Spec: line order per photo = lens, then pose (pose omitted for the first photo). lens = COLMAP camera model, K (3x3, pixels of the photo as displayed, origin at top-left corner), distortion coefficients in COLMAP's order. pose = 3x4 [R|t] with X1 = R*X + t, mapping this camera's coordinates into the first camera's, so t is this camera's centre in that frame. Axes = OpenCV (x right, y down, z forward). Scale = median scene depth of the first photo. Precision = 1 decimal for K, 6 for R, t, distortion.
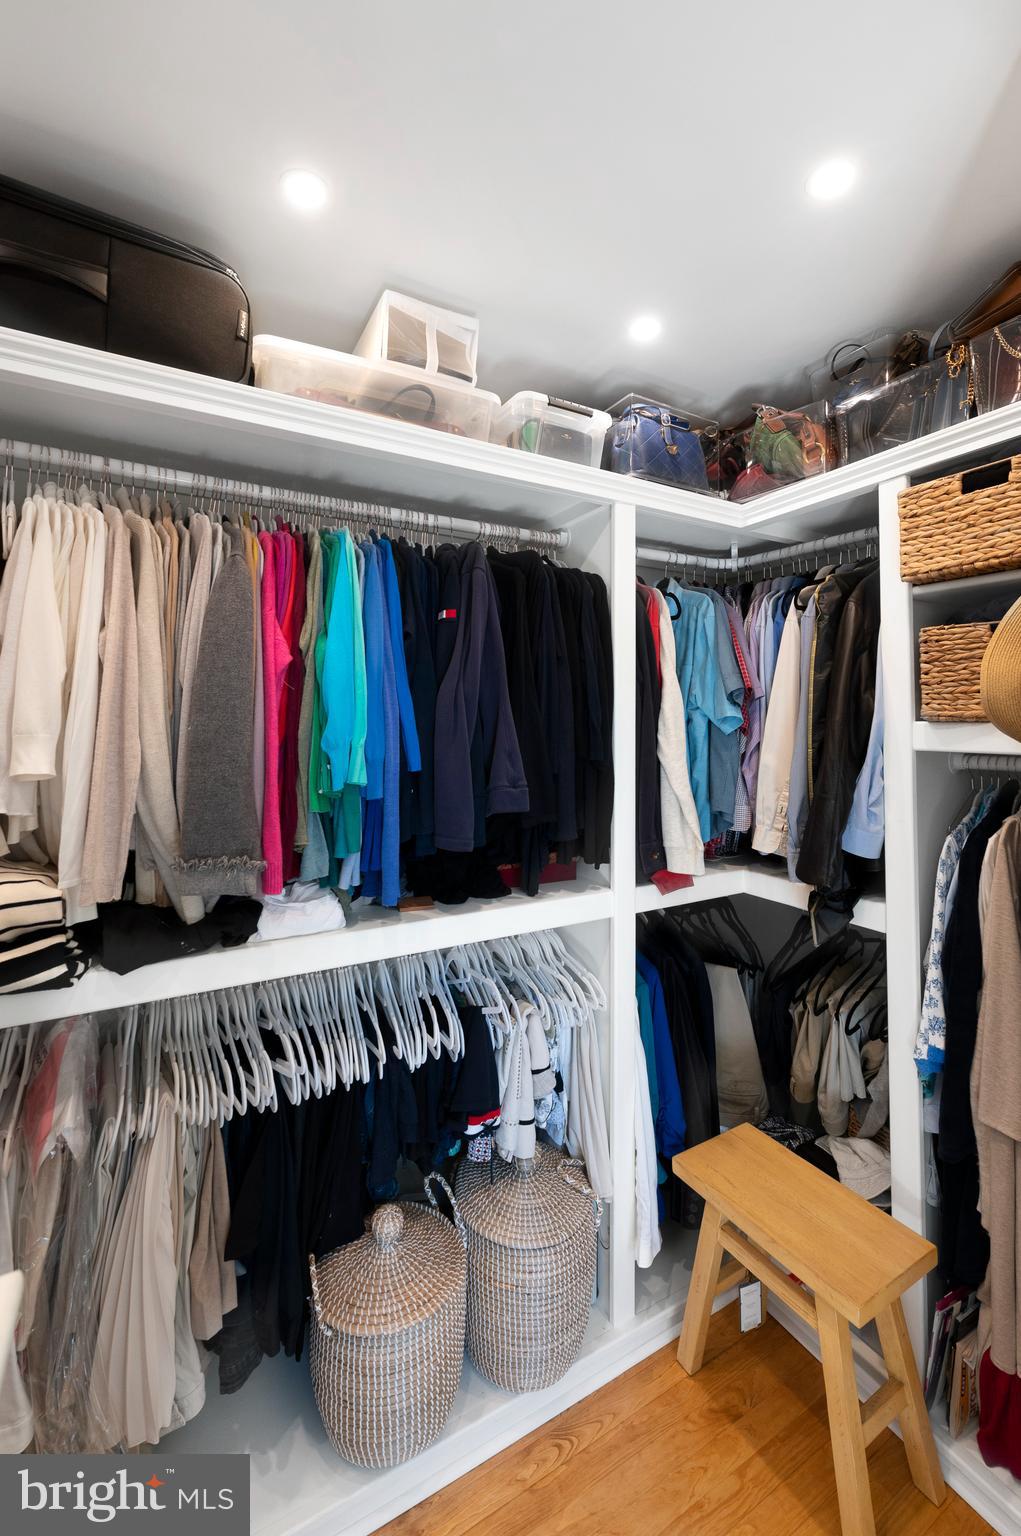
lens RADIAL K [[614.8, 0, 580.5], [0, 614.8, 685.1], [0, 0, 1]] dist [-0.001123, 0.000234]
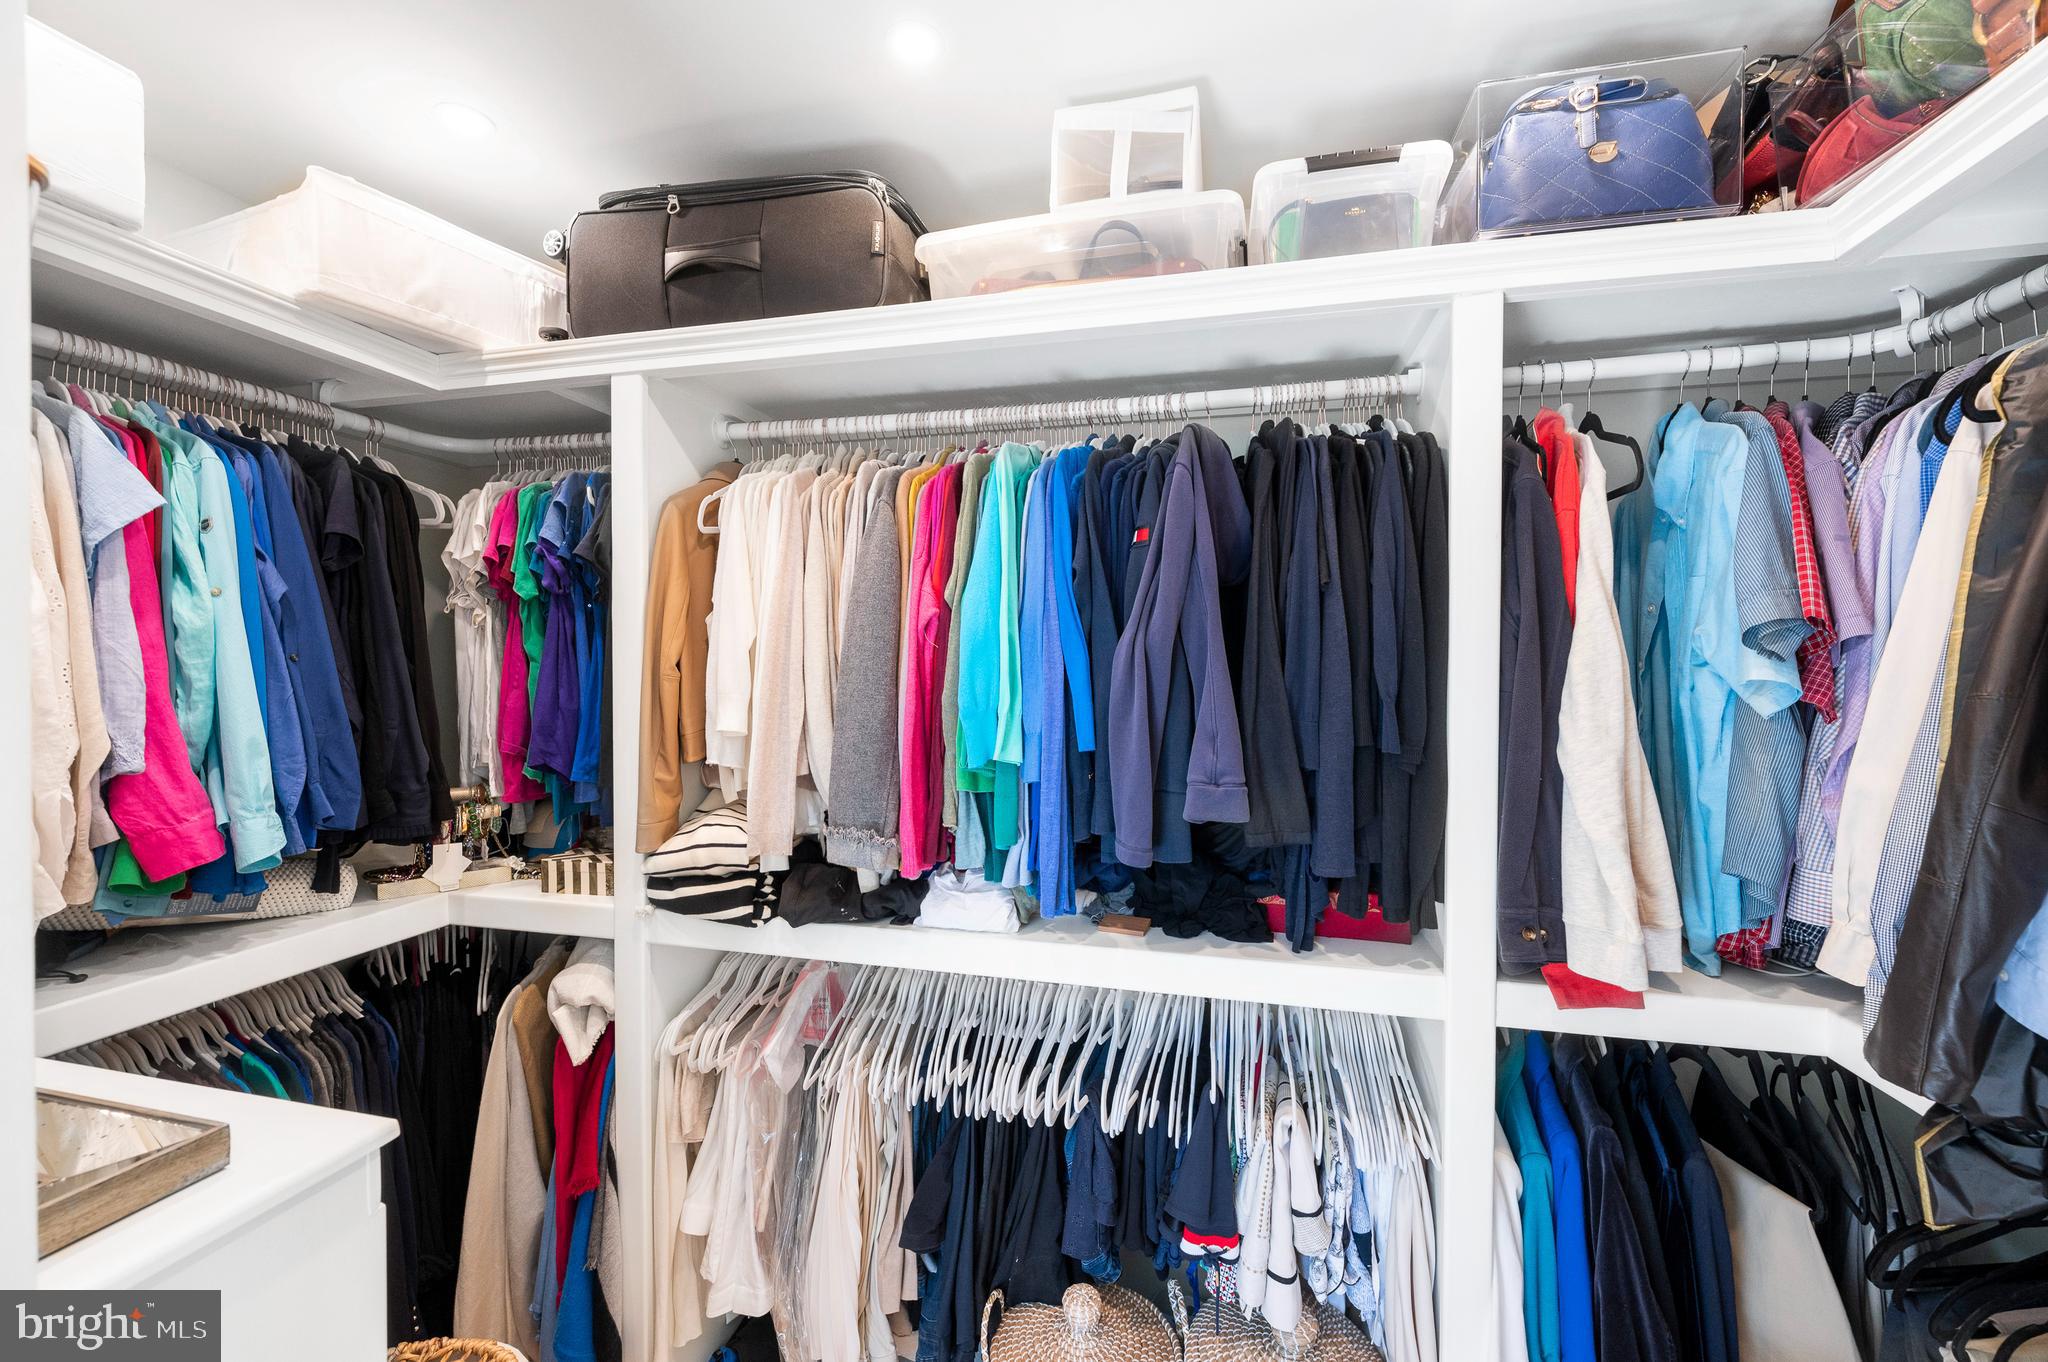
lens RADIAL K [[819.7, 0, 1031.7], [0, 819.7, 679.0], [0, 0, 1]] dist [-0.001123, 0.000234]
pose [[0.729765, 0.006949, -0.683663, 0.320897], [0.034234, 0.998323, 0.046690, 0.001982], [0.682841, -0.057477, 0.728303, 0.192619]]
